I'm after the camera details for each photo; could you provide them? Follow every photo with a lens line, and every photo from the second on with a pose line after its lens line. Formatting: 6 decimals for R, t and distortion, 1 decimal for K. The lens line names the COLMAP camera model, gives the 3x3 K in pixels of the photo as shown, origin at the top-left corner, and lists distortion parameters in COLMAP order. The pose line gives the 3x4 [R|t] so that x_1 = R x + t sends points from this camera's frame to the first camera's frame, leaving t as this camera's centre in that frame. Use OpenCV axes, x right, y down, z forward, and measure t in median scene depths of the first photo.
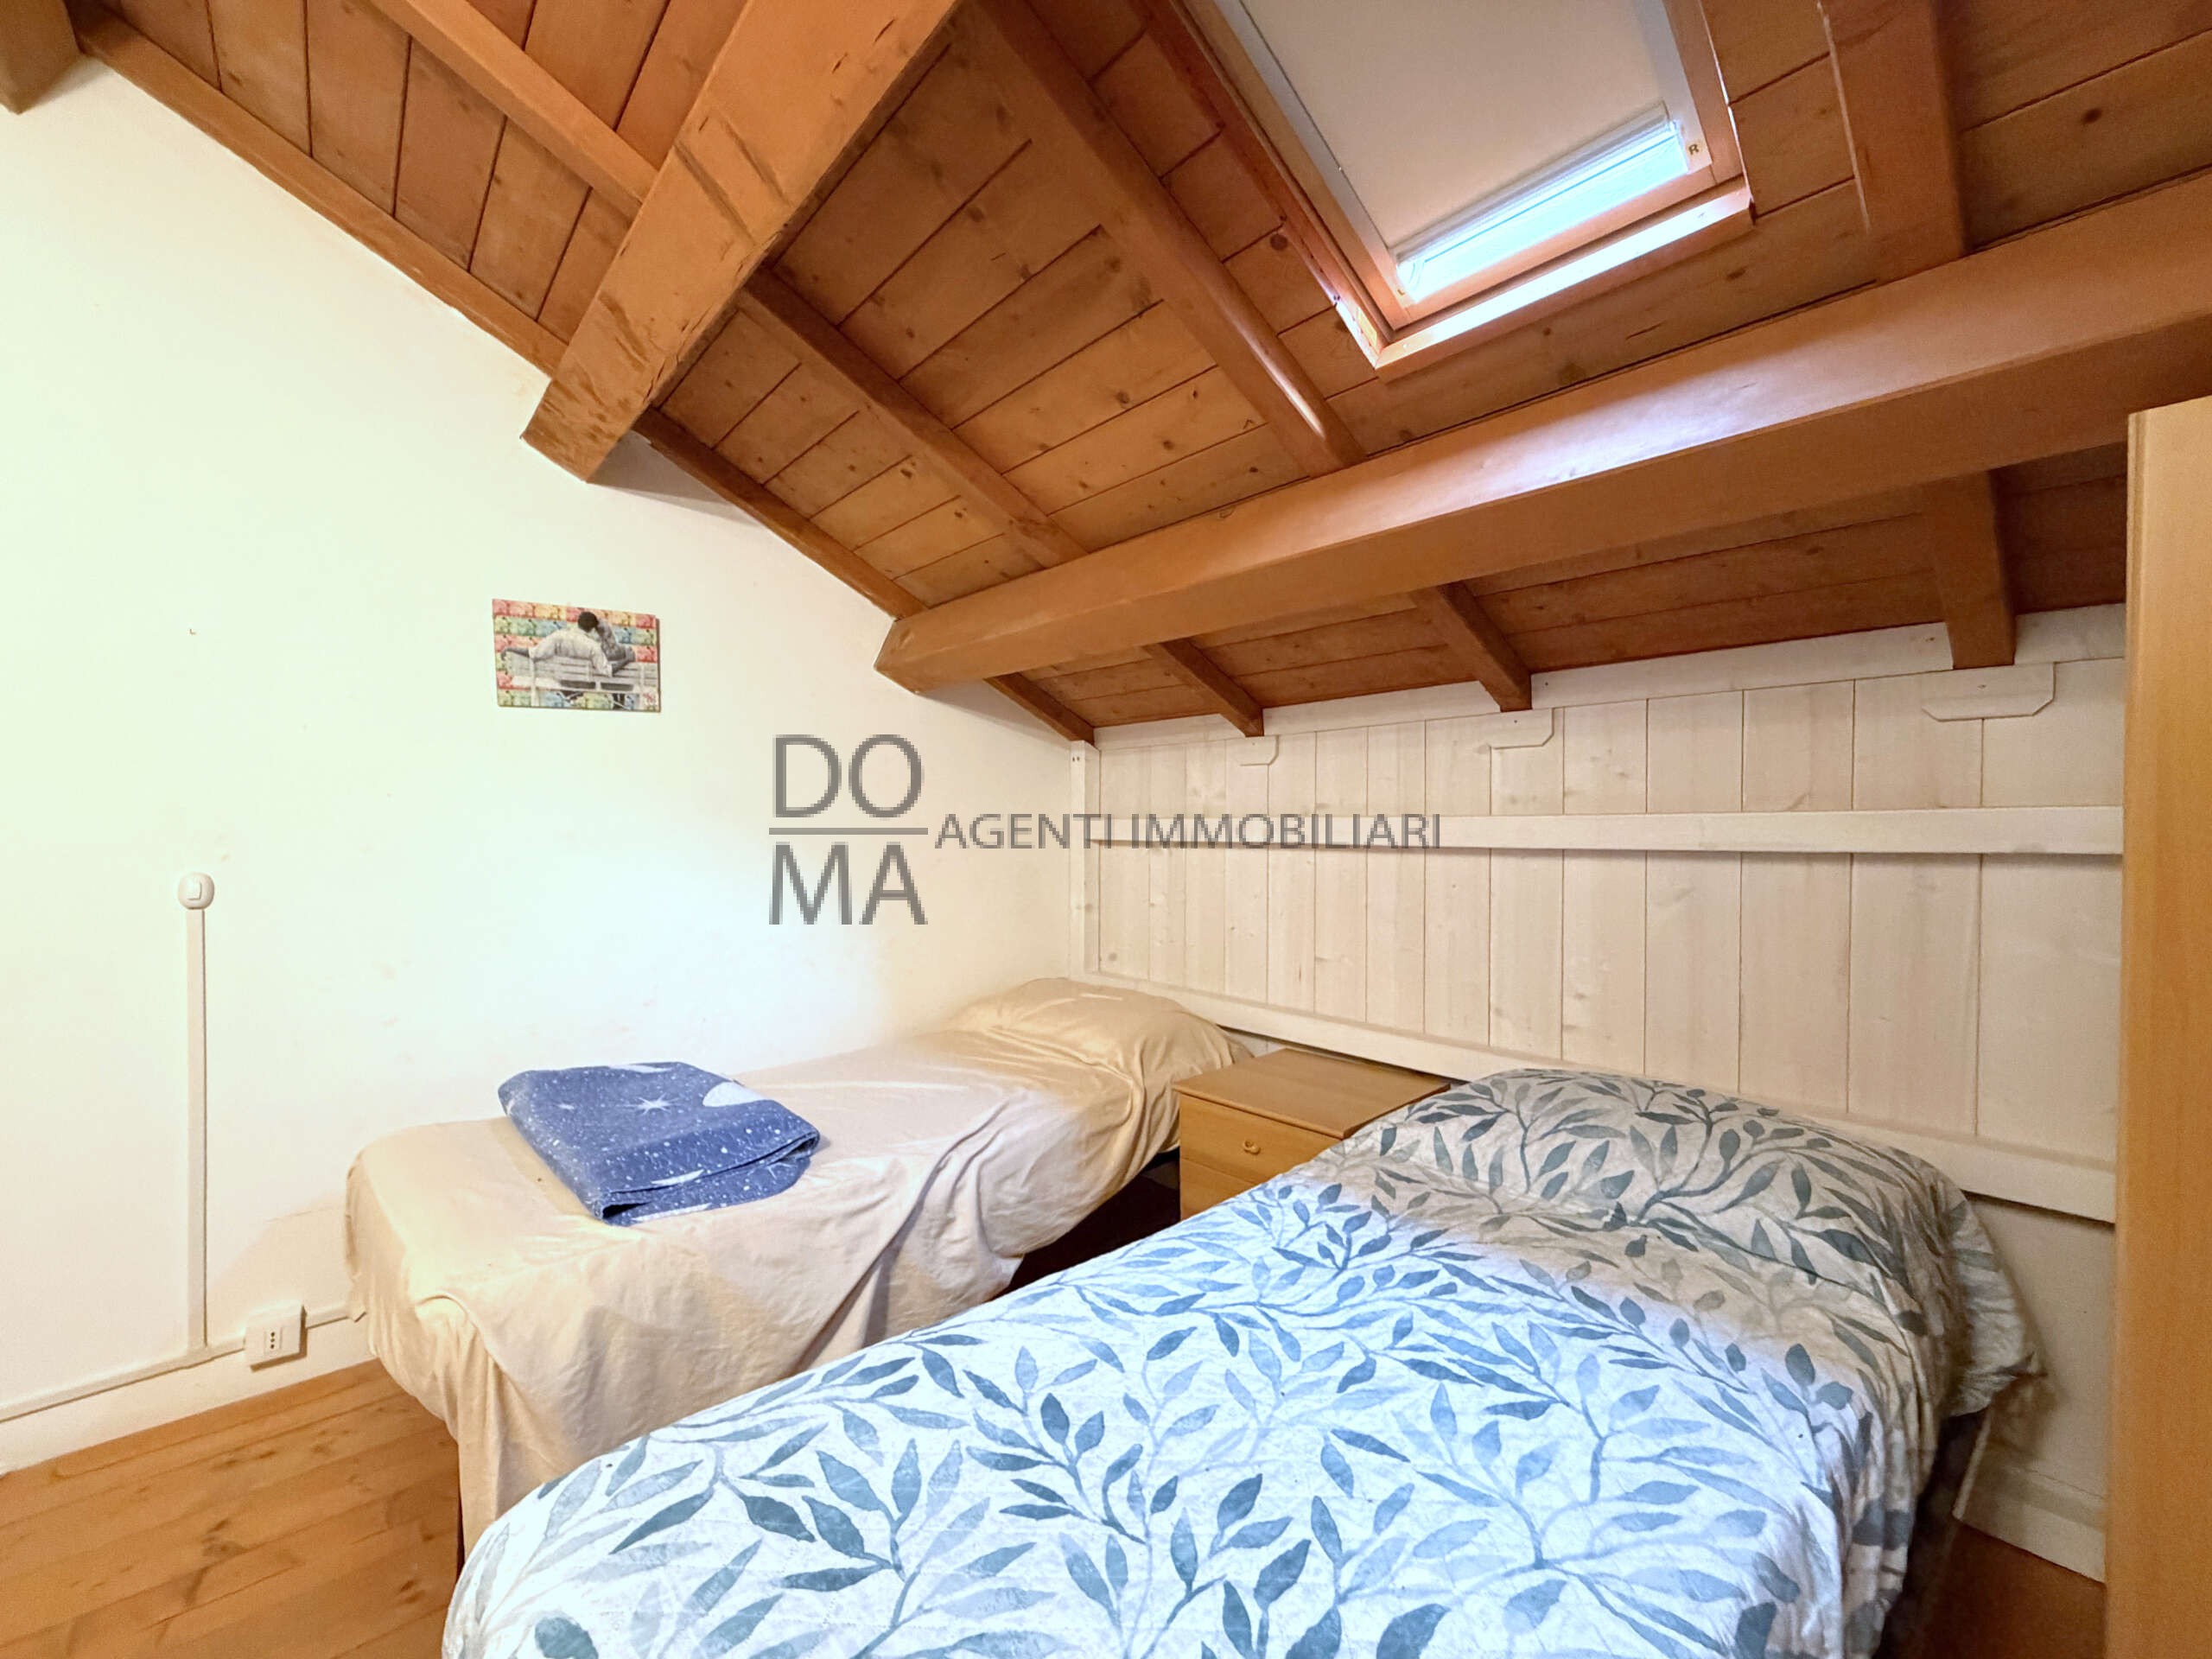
lens RADIAL K [[879.2, 0, 1098.0], [0, 879.2, 830.0], [0, 0, 1]] dist [-0.000325, -0.000138]
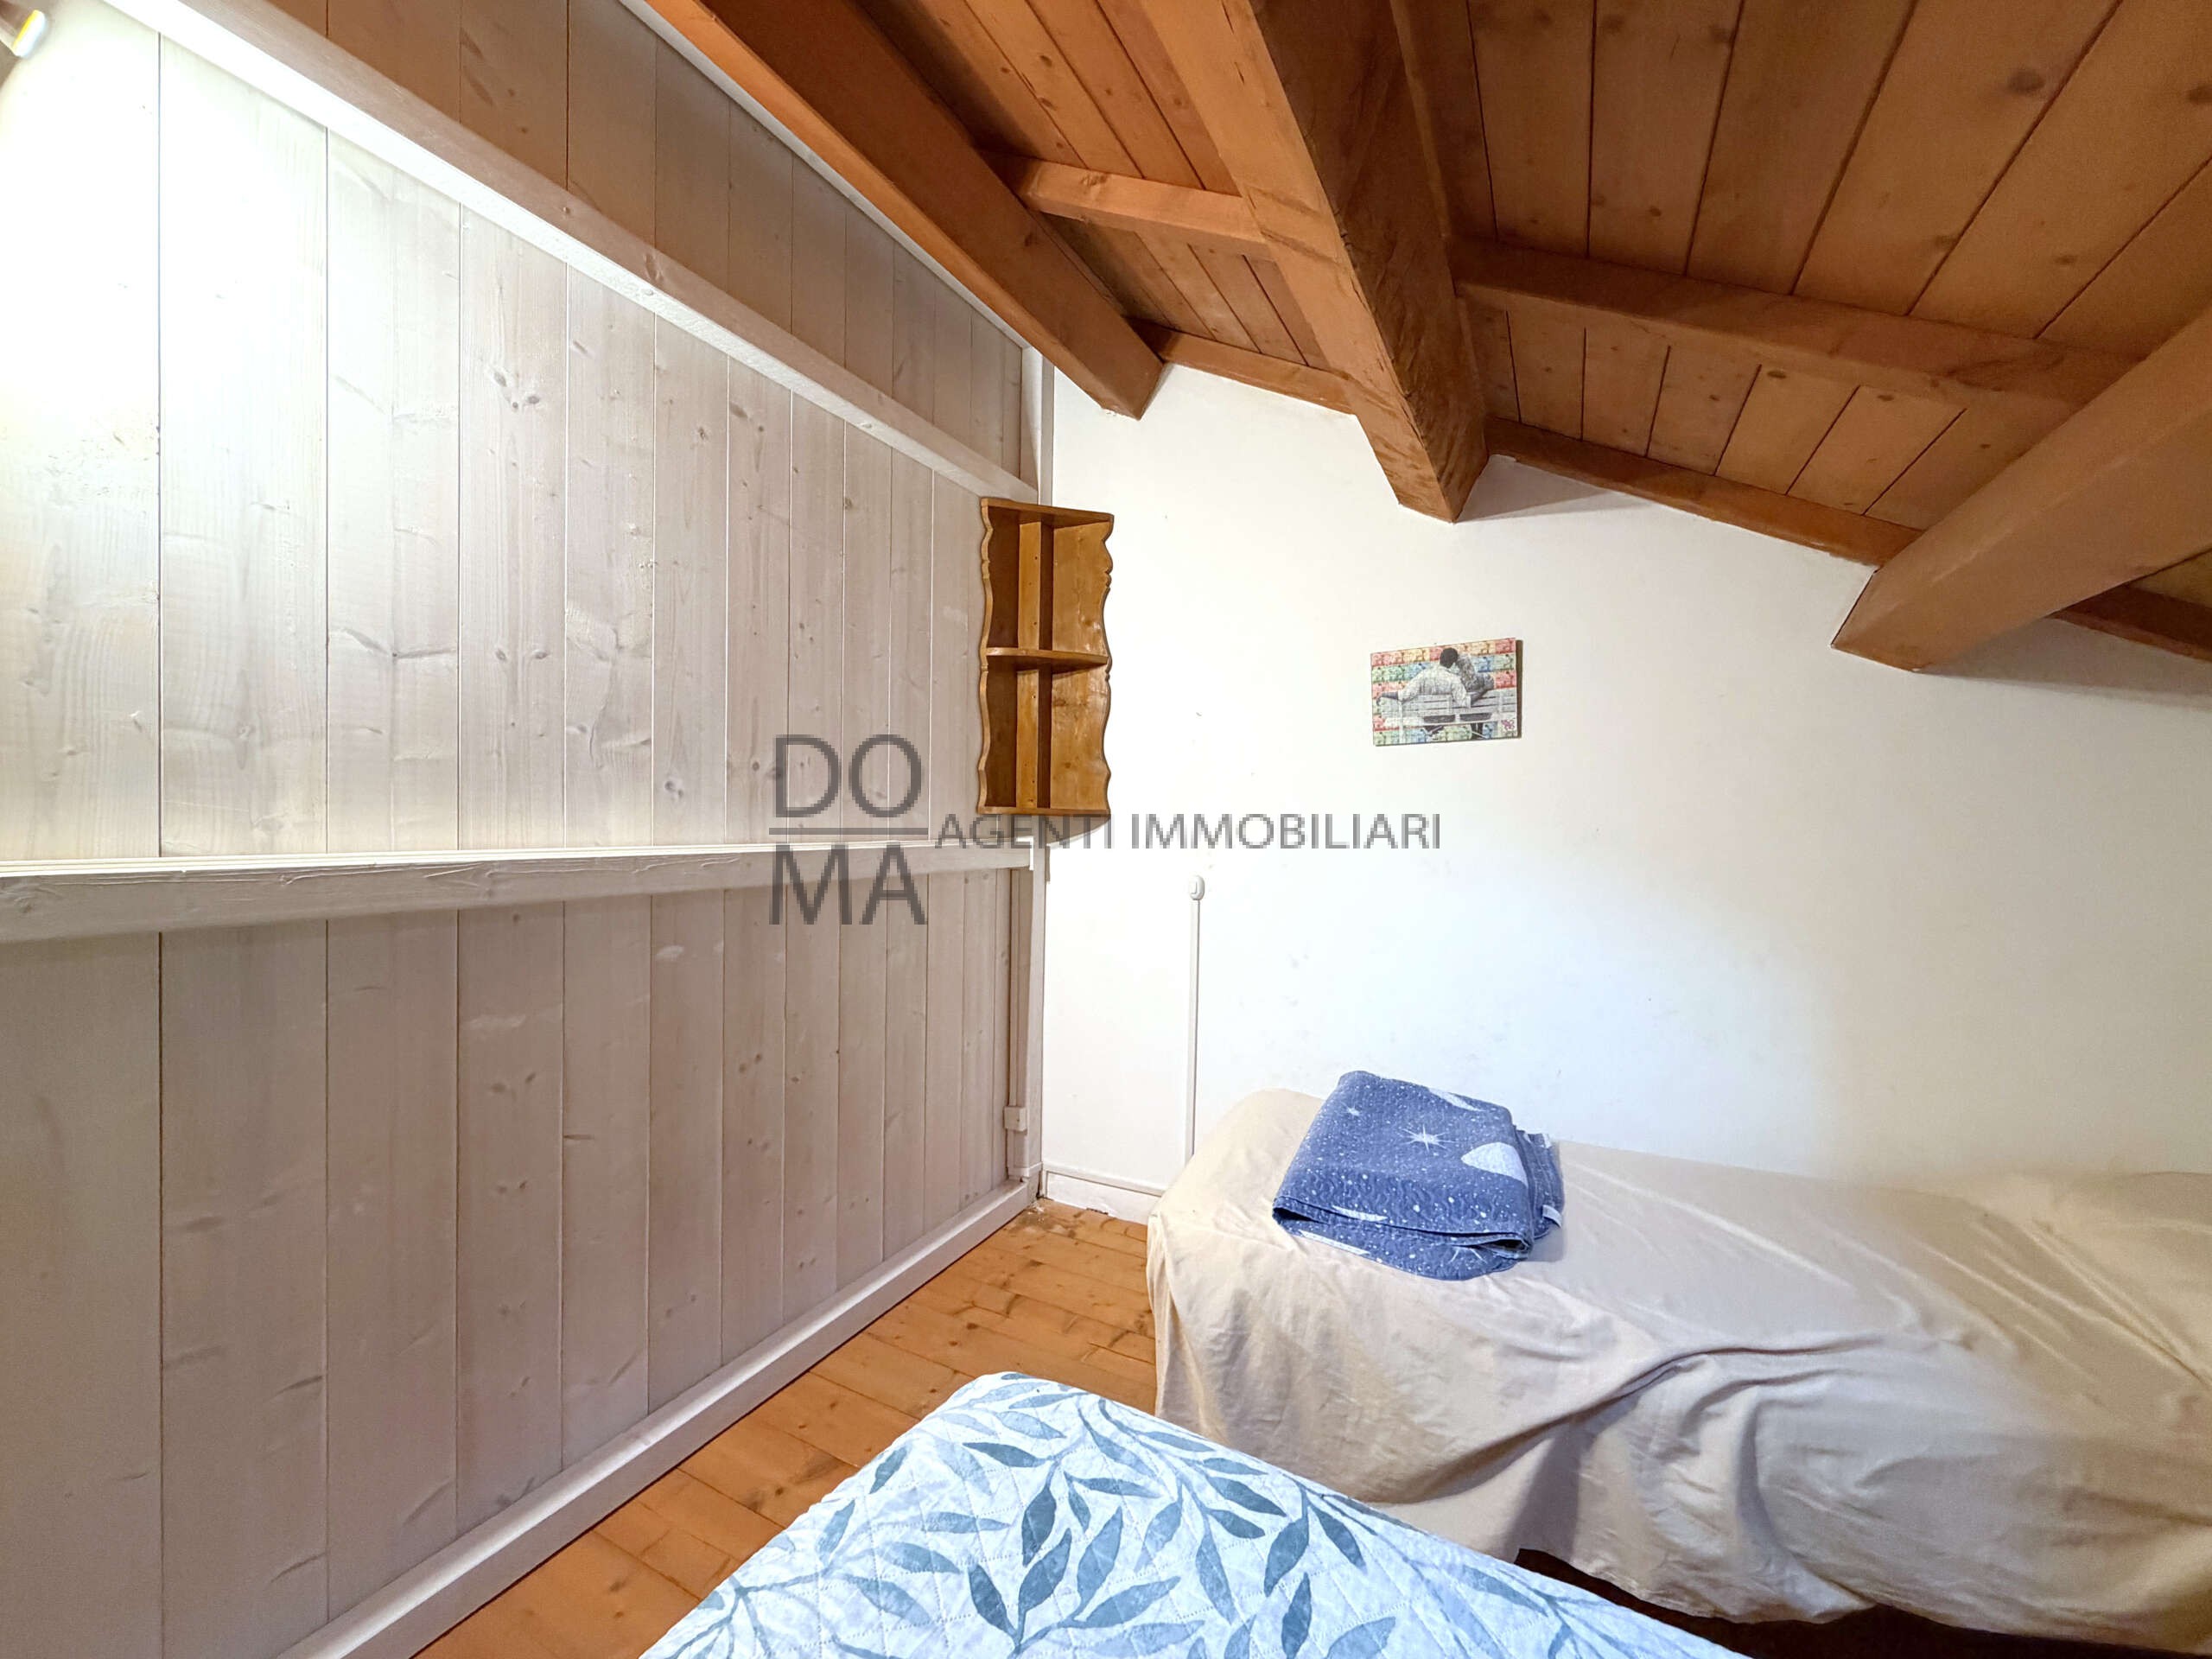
lens RADIAL K [[879.2, 0, 1098.0], [0, 879.2, 830.0], [0, 0, 1]] dist [-0.000325, -0.000138]
pose [[0.361138, 0.023100, -0.932226, 0.346589], [-0.028668, 0.999496, 0.013662, -0.050420], [0.932071, 0.021791, 0.361619, 0.344210]]
